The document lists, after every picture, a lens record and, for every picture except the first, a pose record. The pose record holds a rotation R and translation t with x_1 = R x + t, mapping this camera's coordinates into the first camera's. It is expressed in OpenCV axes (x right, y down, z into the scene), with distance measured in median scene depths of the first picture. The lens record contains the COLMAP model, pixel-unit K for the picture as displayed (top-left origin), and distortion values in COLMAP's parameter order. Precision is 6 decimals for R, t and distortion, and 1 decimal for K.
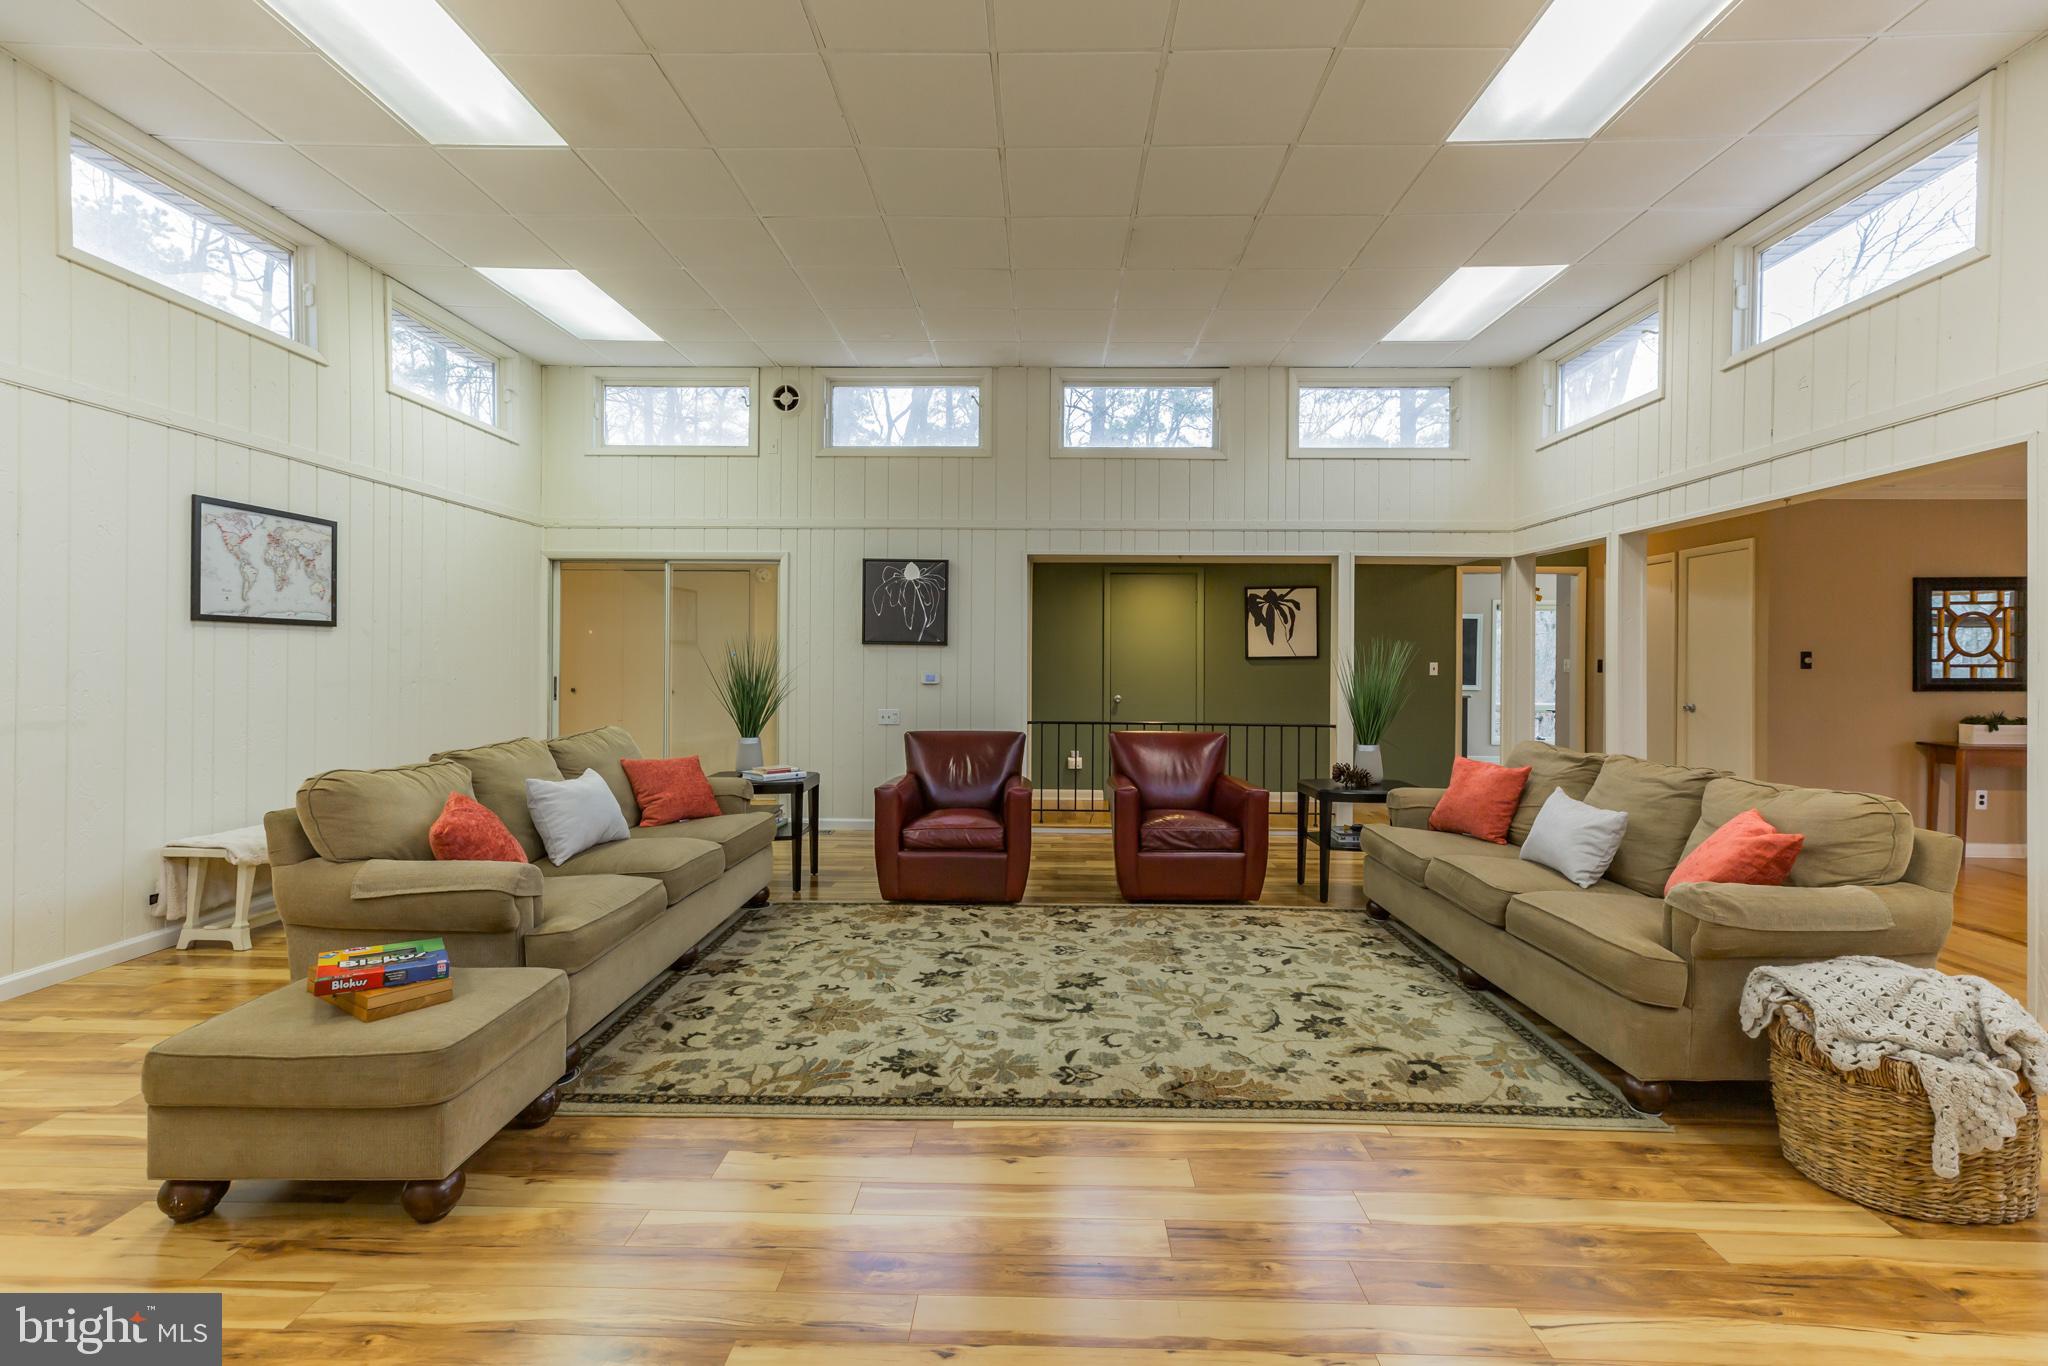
lens RADIAL K [[921.7, 0, 1037.9], [0, 921.7, 666.2], [0, 0, 1]] dist [0.002956, 0.001802]
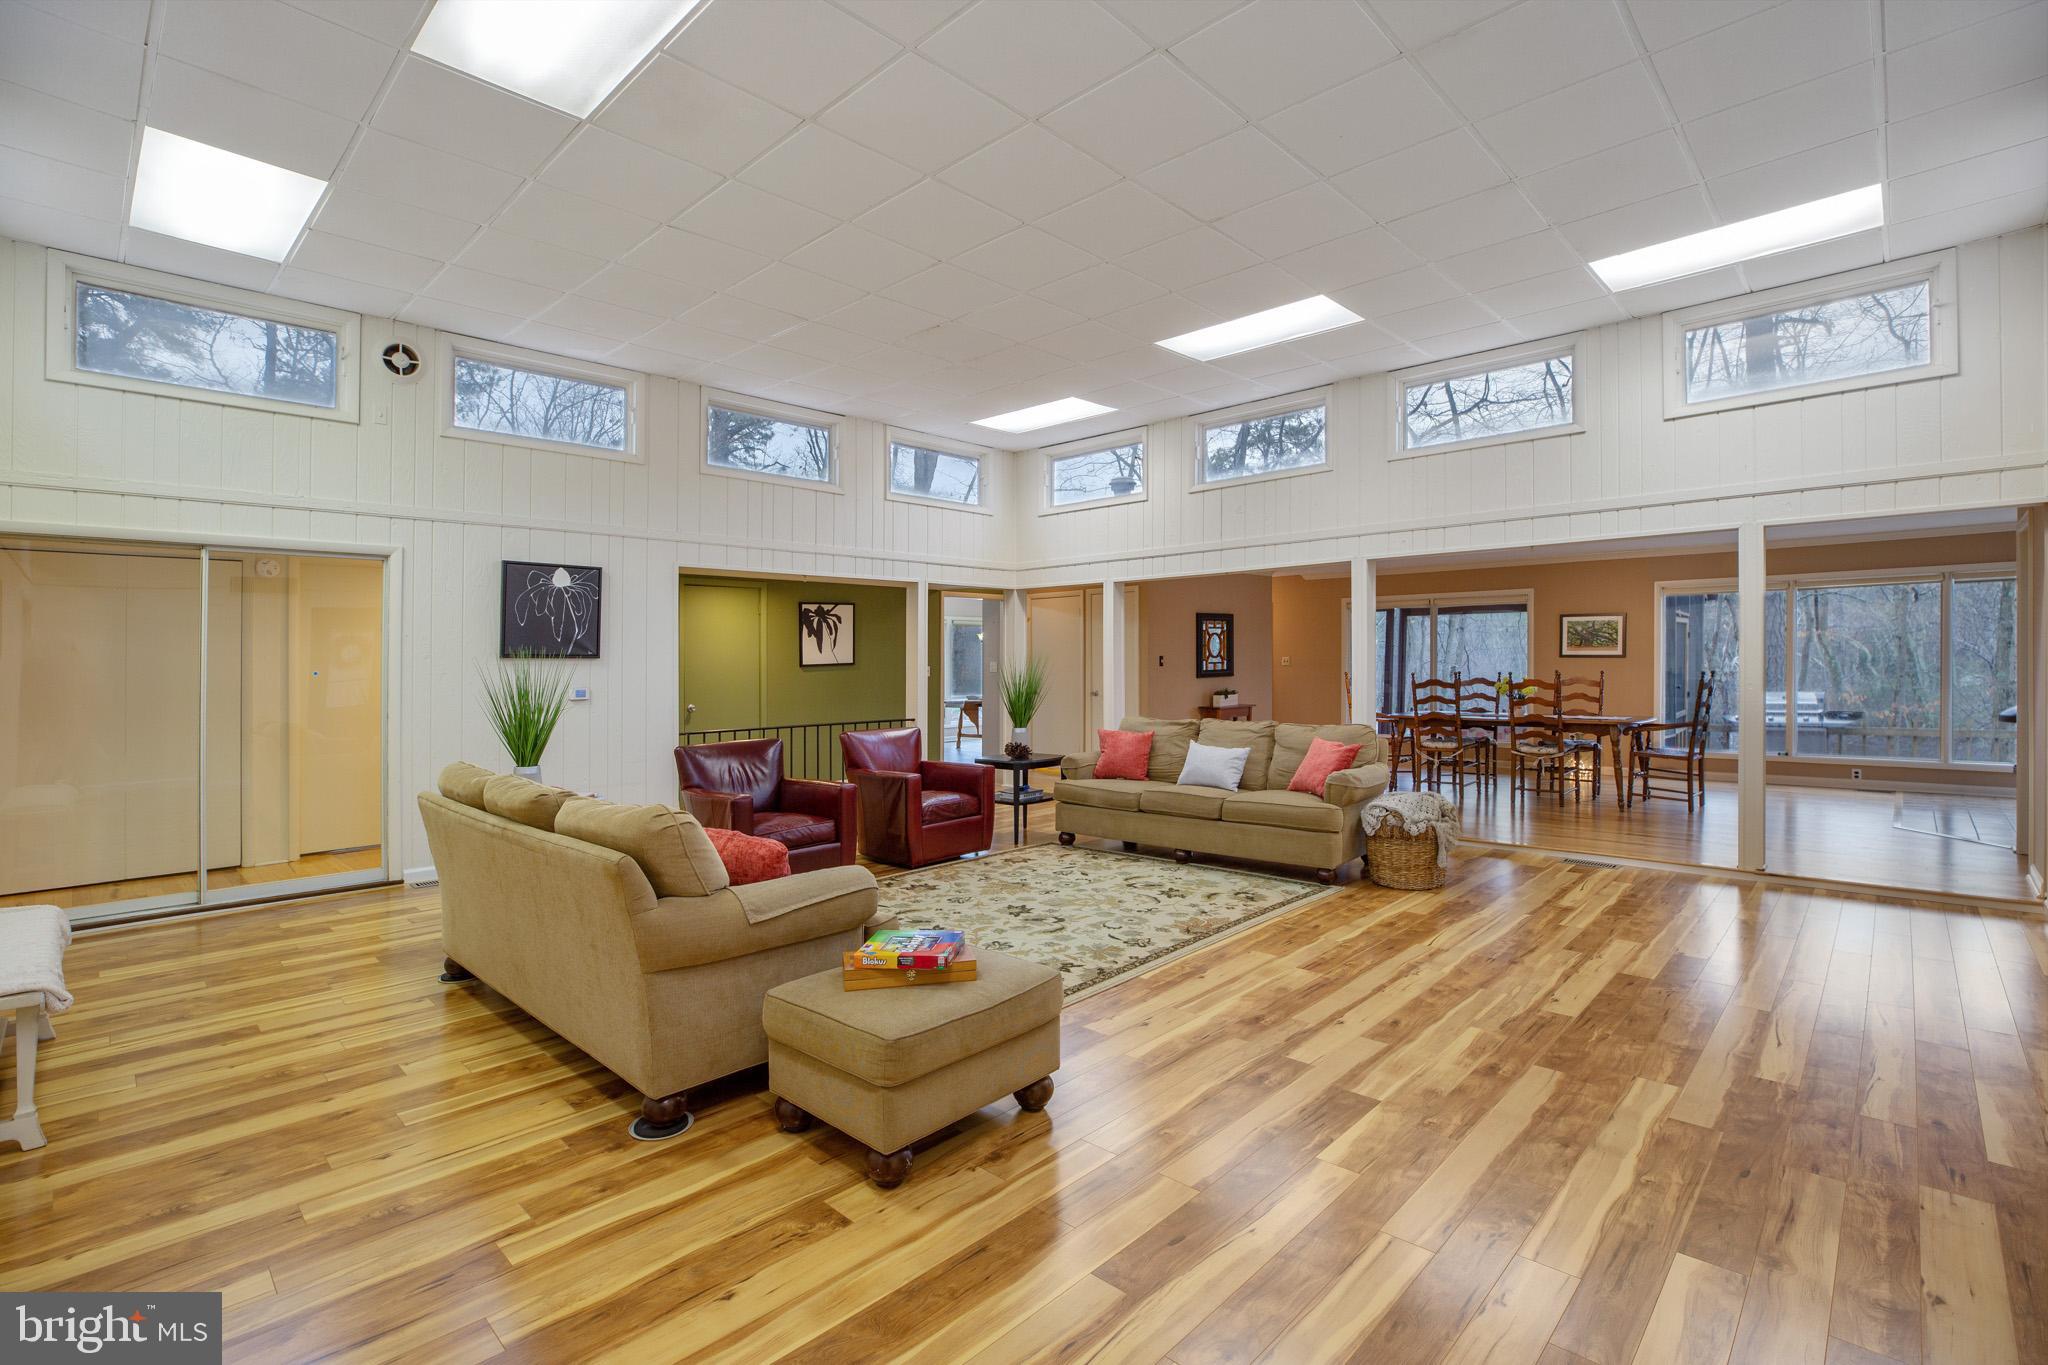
lens RADIAL K [[921.7, 0, 1045.9], [0, 921.7, 669.1], [0, 0, 1]] dist [0.002956, 0.001802]
pose [[0.666096, -0.022128, 0.745537, -0.687965], [0.018972, 0.999739, 0.012722, -0.021349], [-0.745624, 0.005670, 0.666342, 0.047363]]
